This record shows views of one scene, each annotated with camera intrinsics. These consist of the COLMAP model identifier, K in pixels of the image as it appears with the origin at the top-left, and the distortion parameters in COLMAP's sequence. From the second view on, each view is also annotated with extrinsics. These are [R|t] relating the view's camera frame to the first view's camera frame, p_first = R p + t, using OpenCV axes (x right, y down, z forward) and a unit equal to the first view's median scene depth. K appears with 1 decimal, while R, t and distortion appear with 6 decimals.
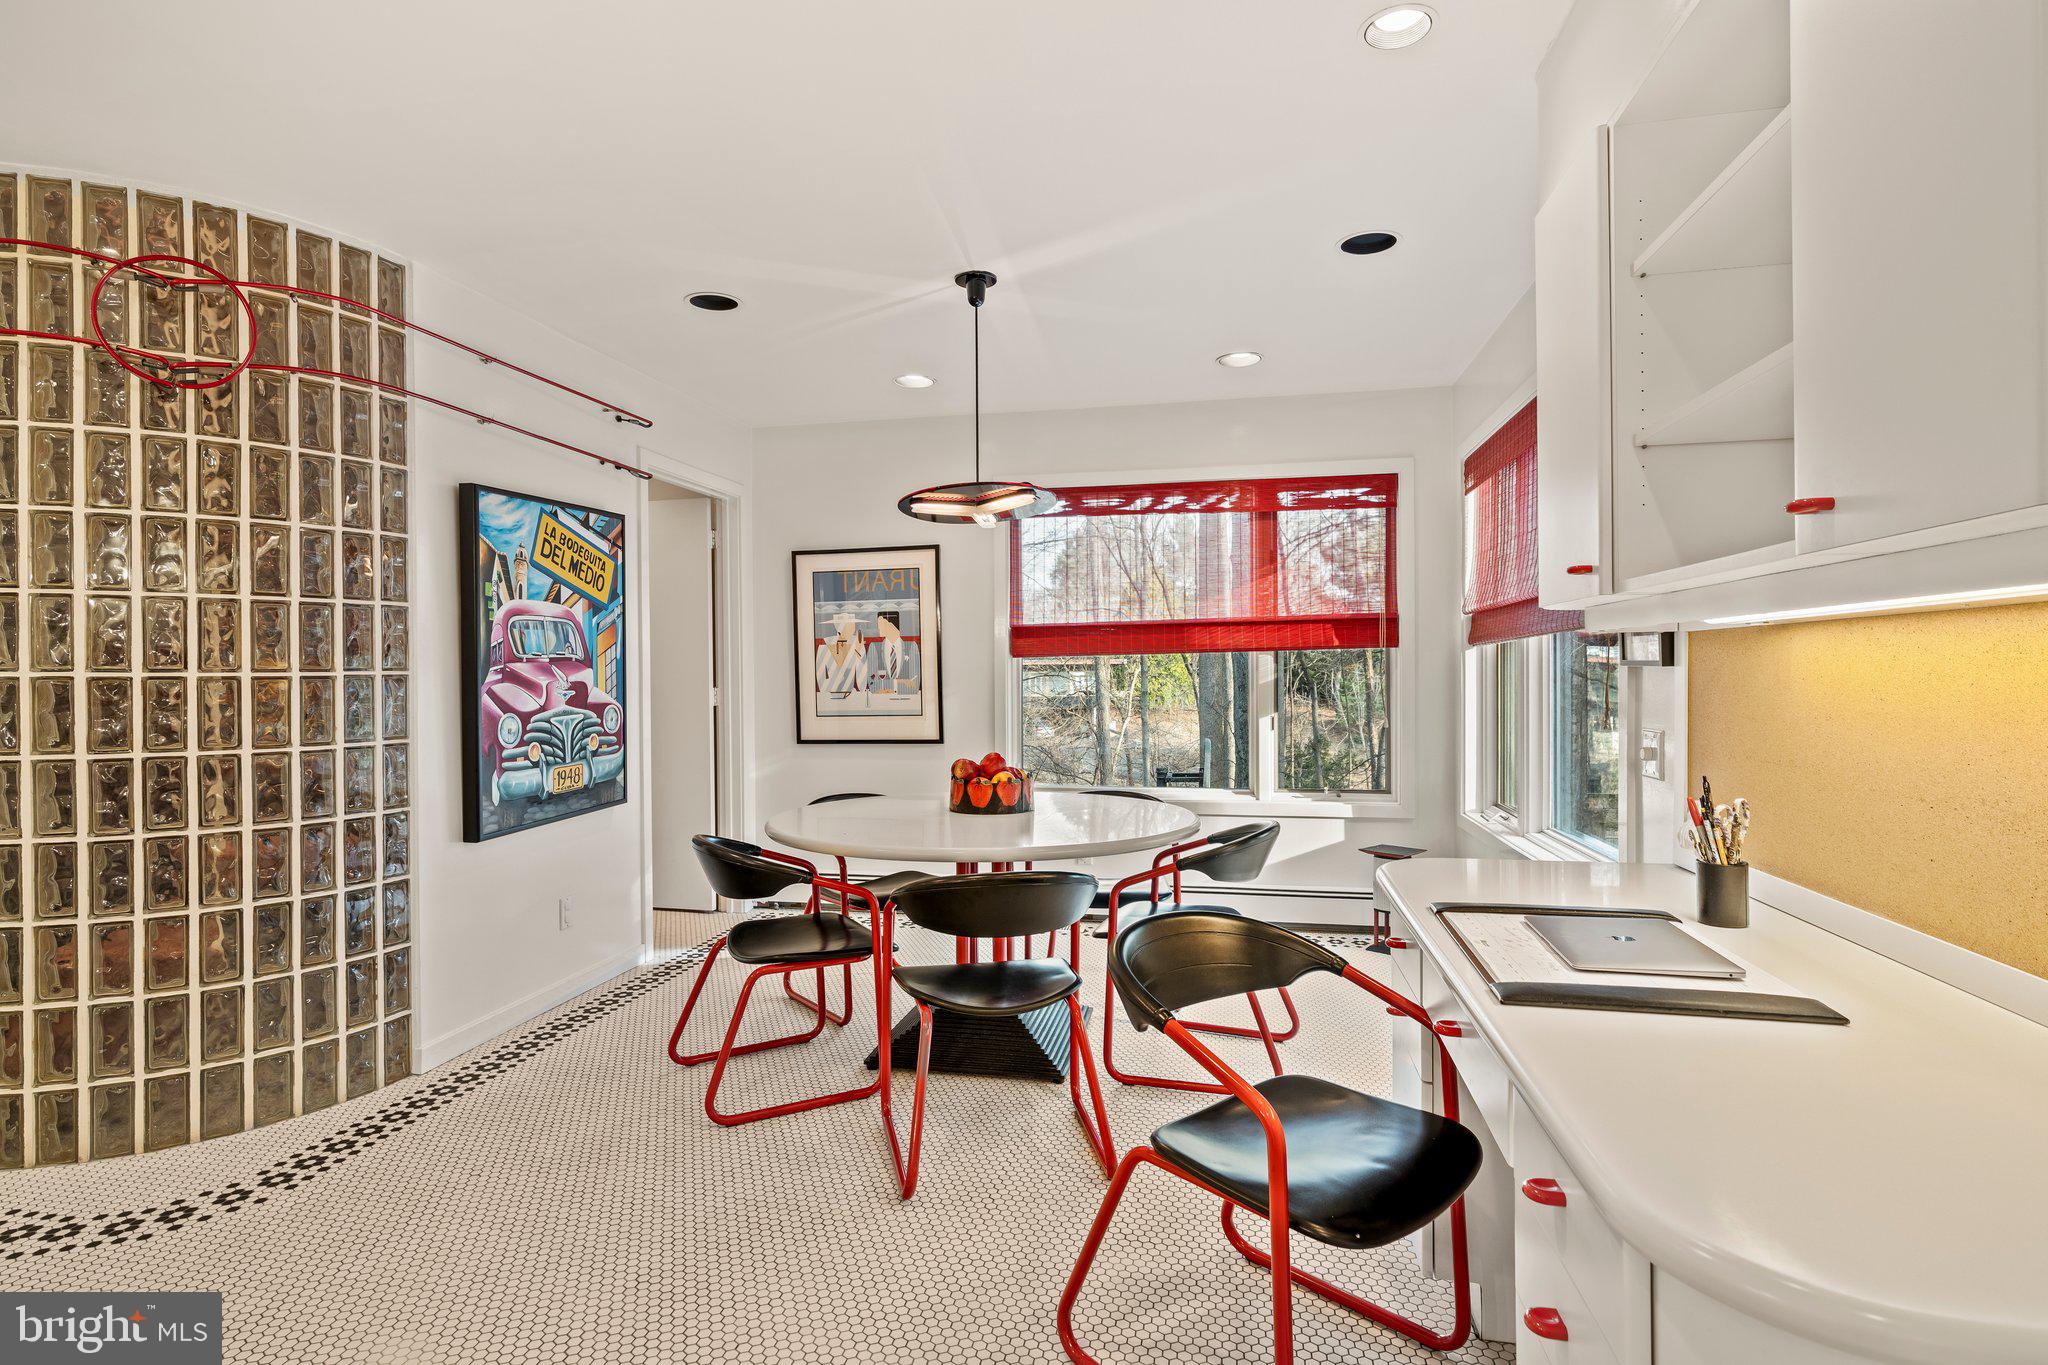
lens RADIAL K [[1027.6, 0, 1007.0], [0, 1027.6, 681.0], [0, 0, 1]] dist [0.000316, 0.001367]
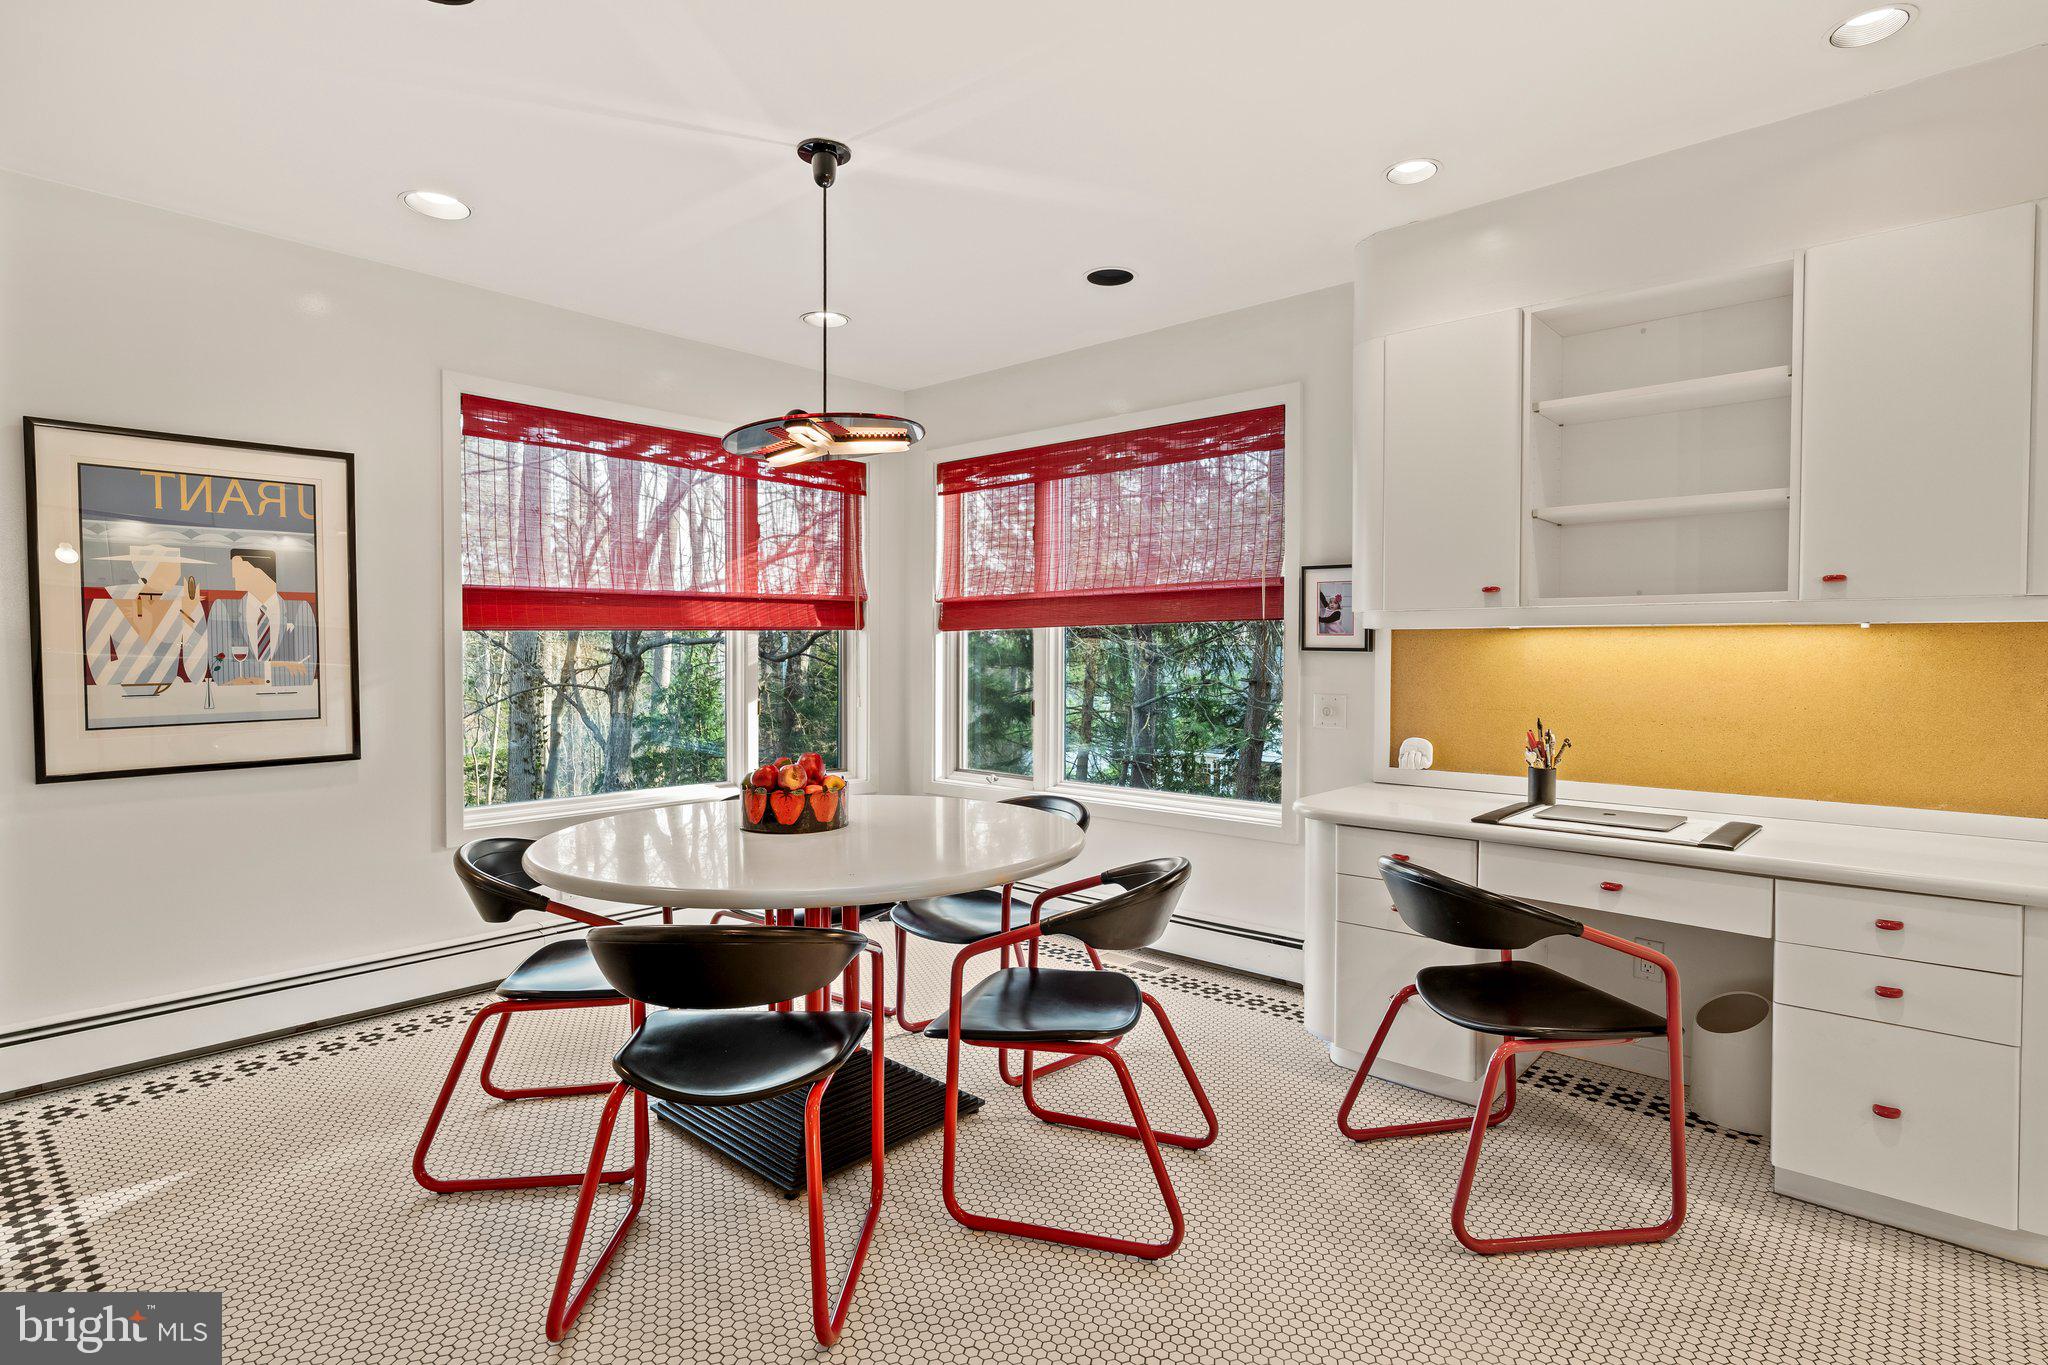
lens RADIAL K [[1027.6, 0, 1009.1], [0, 1027.6, 678.8], [0, 0, 1]] dist [0.000316, 0.001367]
pose [[0.502622, -0.016969, 0.864340, -0.418346], [0.001706, 0.999825, 0.018637, -0.001833], [-0.864505, -0.007893, 0.502563, 0.309578]]
